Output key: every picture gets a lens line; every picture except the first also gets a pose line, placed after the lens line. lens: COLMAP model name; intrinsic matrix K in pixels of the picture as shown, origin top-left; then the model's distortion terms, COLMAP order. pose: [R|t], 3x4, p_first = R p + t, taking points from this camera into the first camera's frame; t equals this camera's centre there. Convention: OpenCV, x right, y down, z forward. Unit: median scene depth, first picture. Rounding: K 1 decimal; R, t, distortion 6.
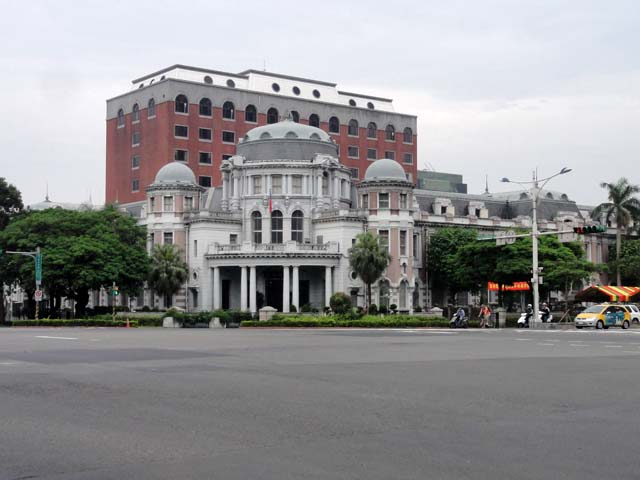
lens RADIAL K [[942.7, 0, 320.0], [0, 942.7, 240.0], [0, 0, 1]] dist [-0.010361, -0.006608]
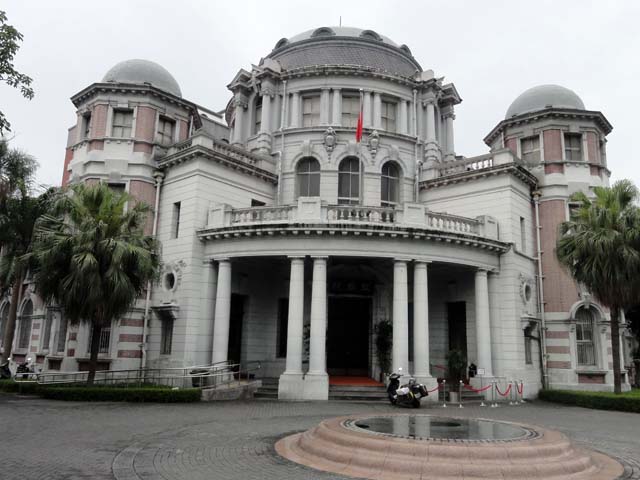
lens RADIAL K [[515.2, 0, 320.0], [0, 515.2, 240.0], [0, 0, 1]] dist [-0.001288, -0.000609]
pose [[0.980401, 0.065501, 0.185806, -0.109739], [-0.038782, 0.988824, -0.143953, 0.050730], [-0.193158, 0.133926, 0.971984, 0.749747]]
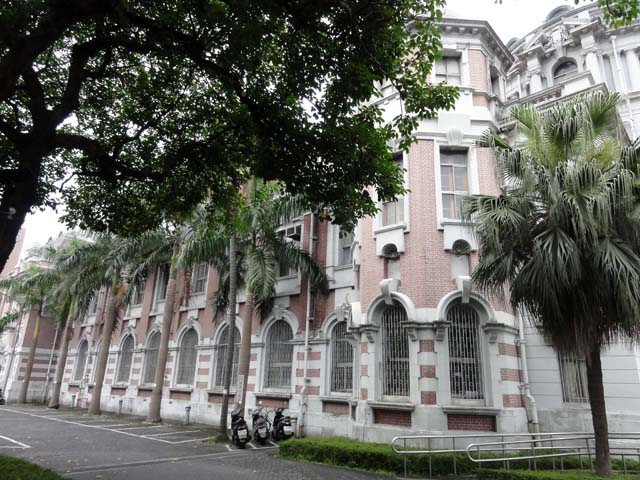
lens RADIAL K [[437.5, 0, 320.0], [0, 437.5, 240.0], [0, 0, 1]] dist [-0.008277, -0.002644]
pose [[0.986811, 0.086052, 0.137109, -0.223237], [-0.049474, 0.966799, -0.250704, 0.061158], [-0.154130, 0.240614, 0.958305, 0.879136]]
